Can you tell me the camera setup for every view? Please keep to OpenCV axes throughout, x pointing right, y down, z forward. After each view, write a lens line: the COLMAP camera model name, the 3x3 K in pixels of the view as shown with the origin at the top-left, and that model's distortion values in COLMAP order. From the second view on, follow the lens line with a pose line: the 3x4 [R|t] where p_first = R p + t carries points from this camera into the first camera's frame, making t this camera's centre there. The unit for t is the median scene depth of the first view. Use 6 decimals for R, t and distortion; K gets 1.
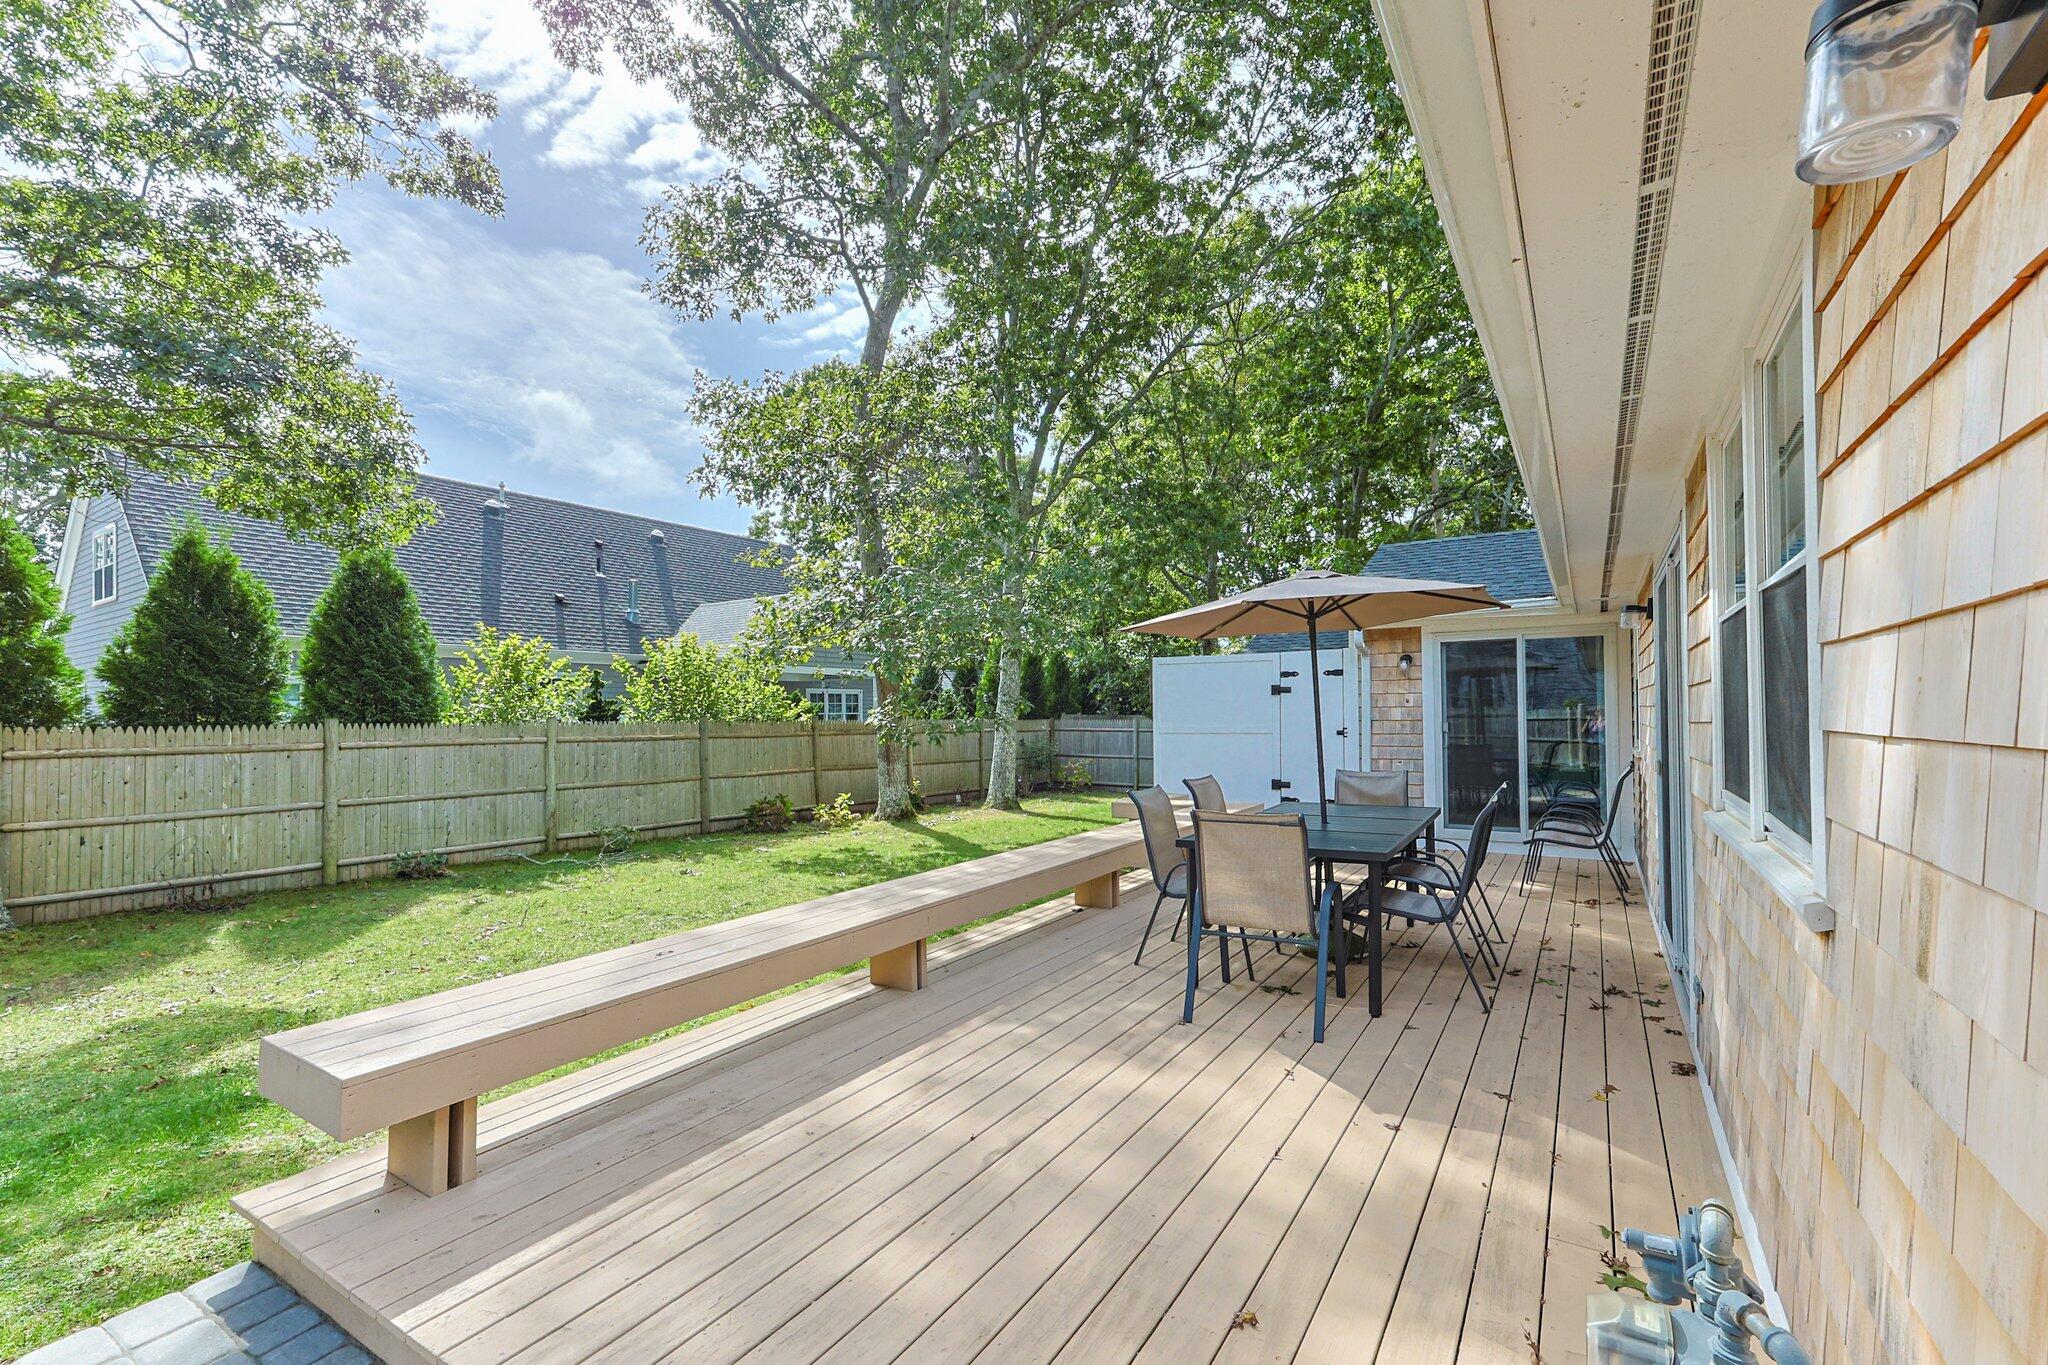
lens RADIAL K [[886.1, 0, 1028.9], [0, 886.1, 721.9], [0, 0, 1]] dist [0.024400, 0.000276]
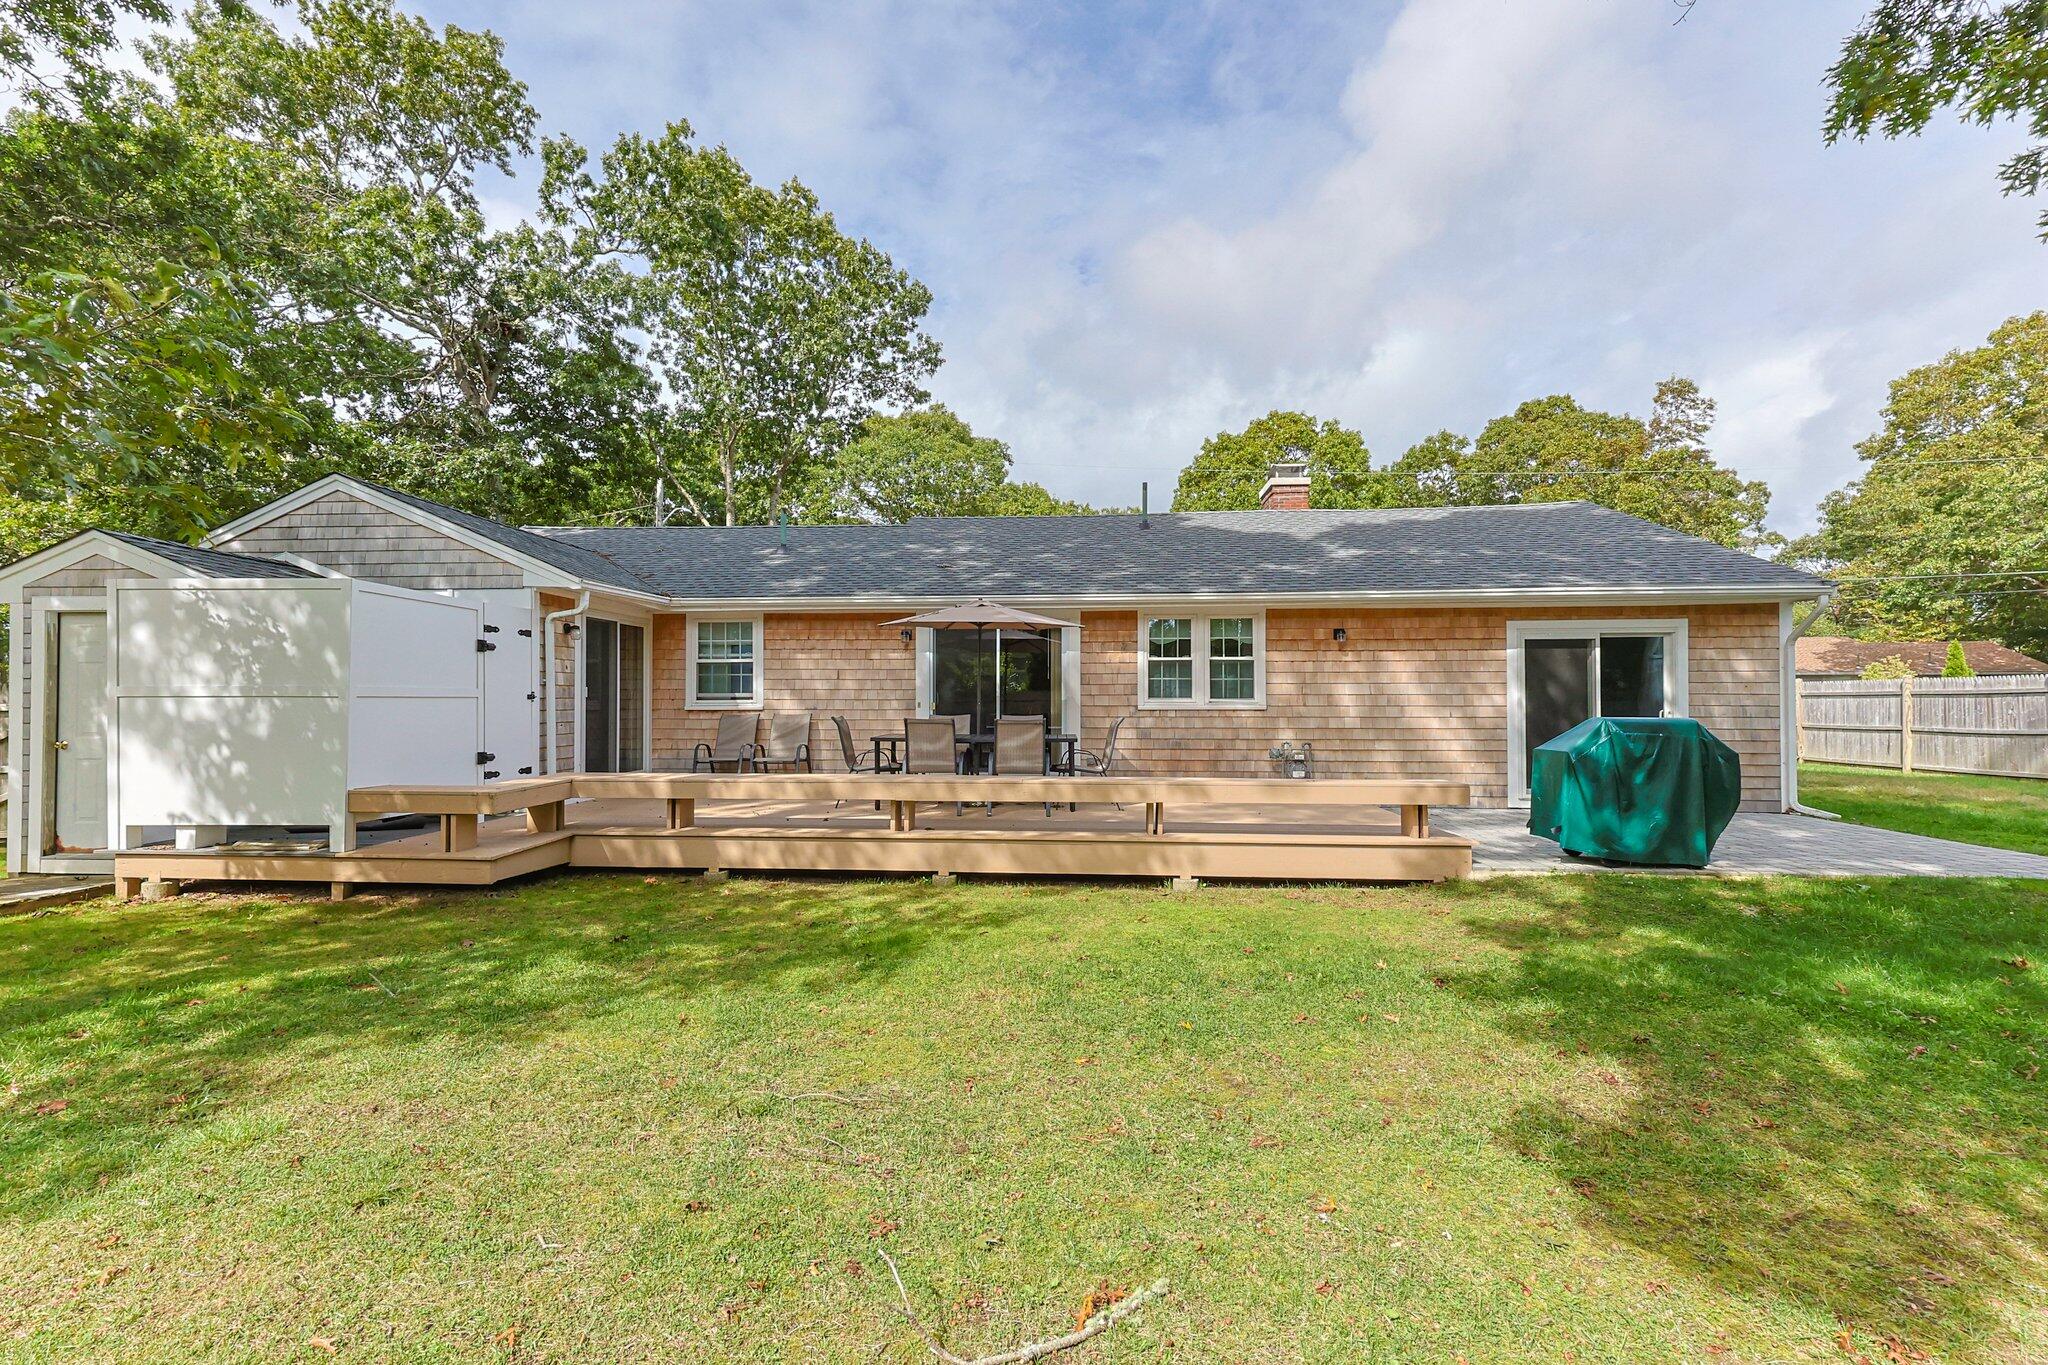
lens RADIAL K [[861.9, 0, 1024.0], [0, 861.9, 682.5], [0, 0, 1]] dist [0.019335, -0.000026]
pose [[-0.446555, 0.029240, 0.894278, -0.691472], [0.007550, 0.999553, -0.028912, 0.026575], [-0.894724, -0.006159, -0.446576, 0.912495]]
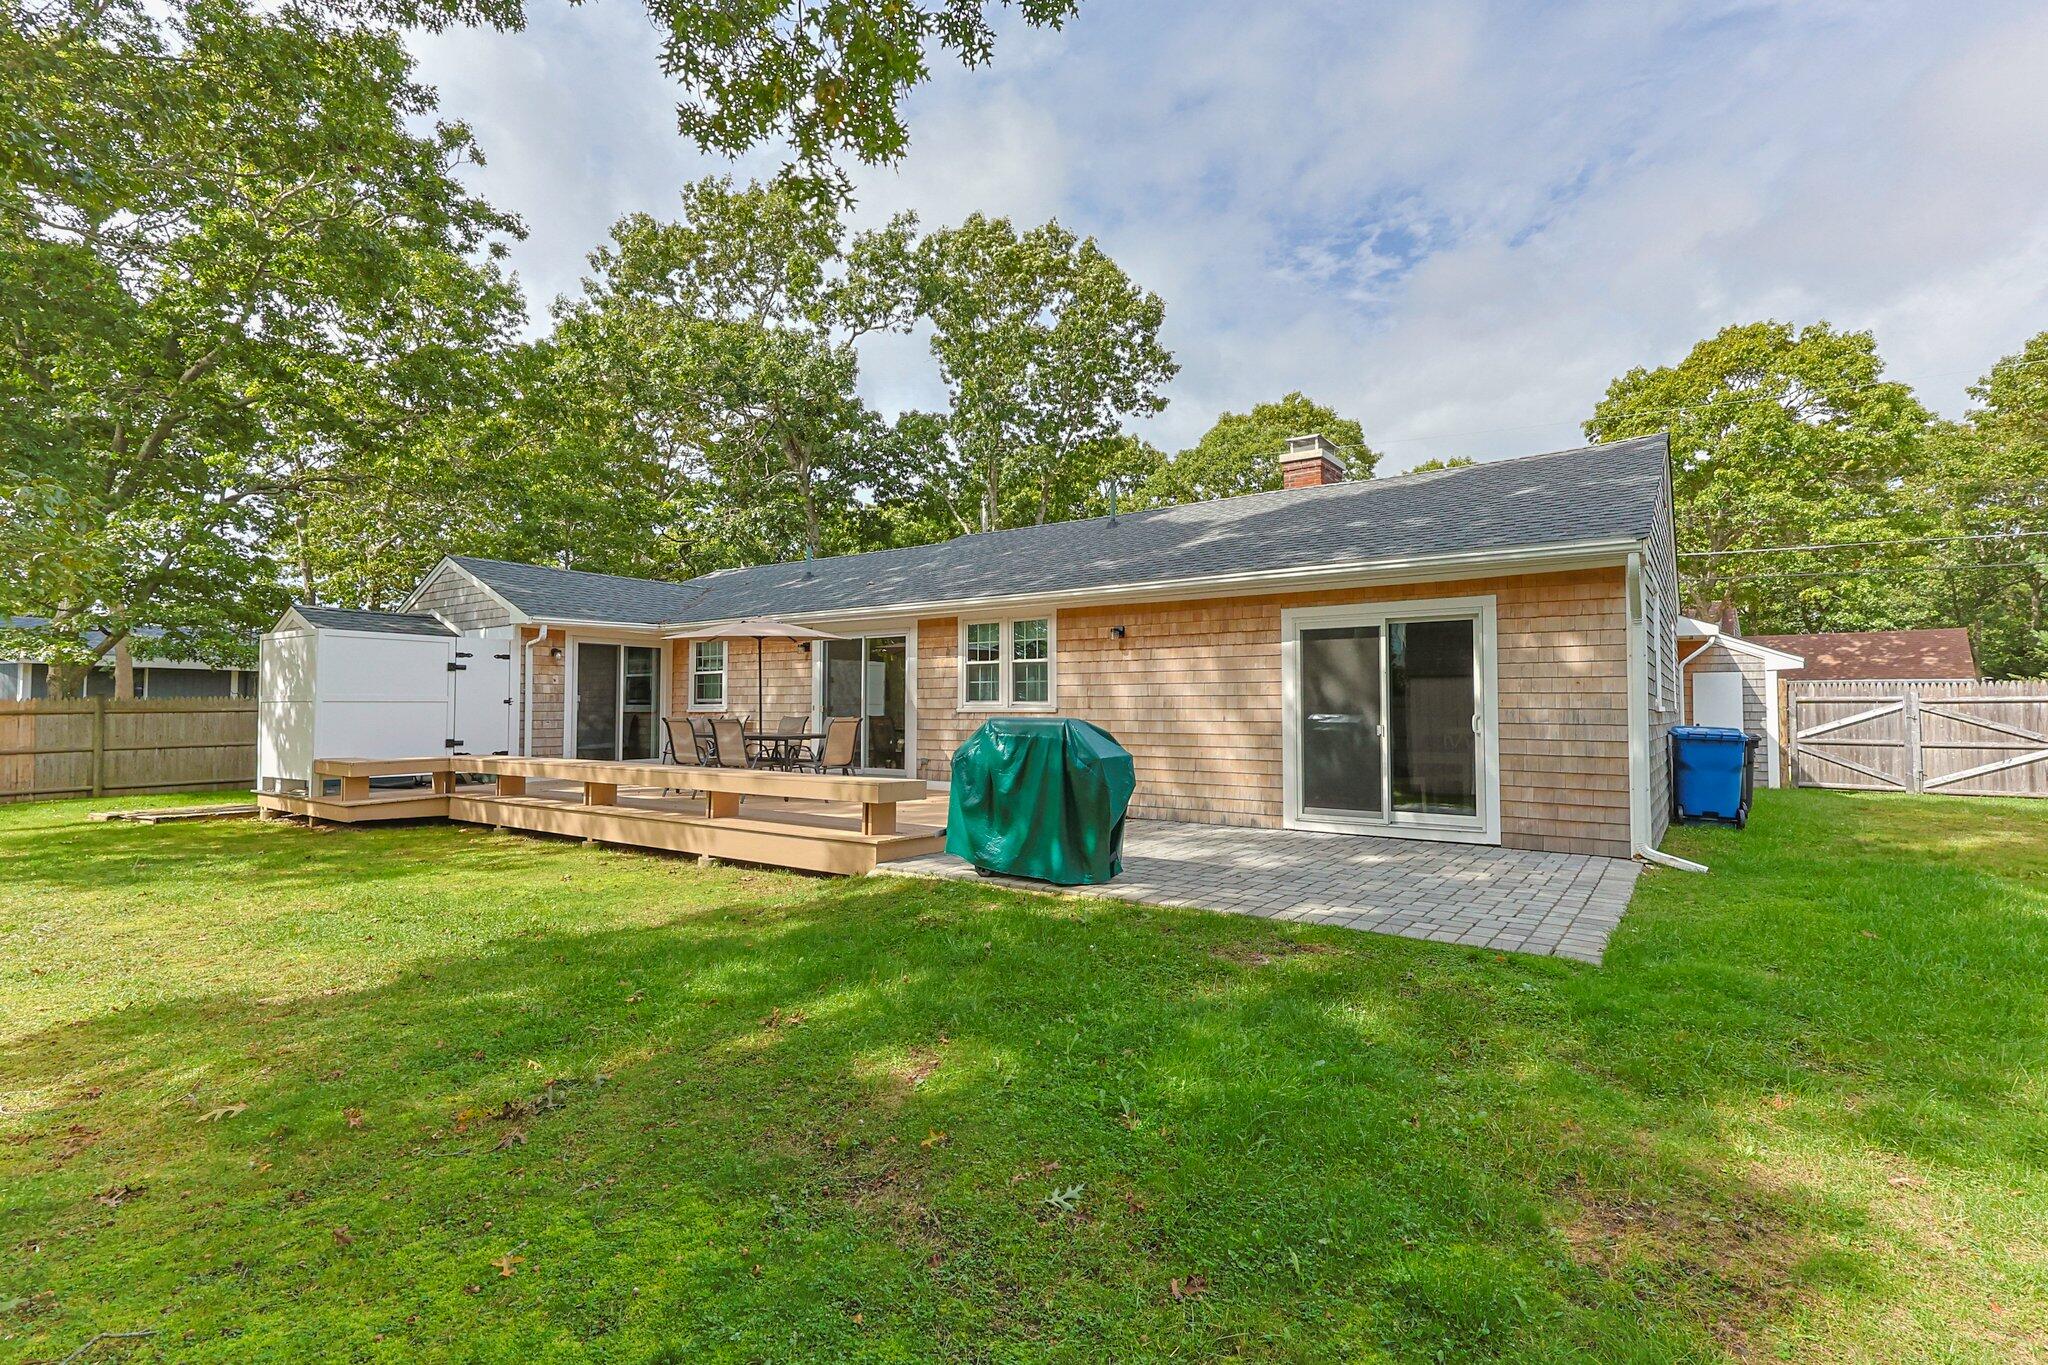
lens RADIAL K [[912.8, 0, 1076.0], [0, 912.8, 676.0], [0, 0, 1]] dist [0.002370, 0.000270]
pose [[0.036107, 0.046473, 0.998267, -0.969904], [0.003004, 0.998909, -0.046612, 0.039126], [-0.999343, 0.004682, 0.035928, 0.083320]]
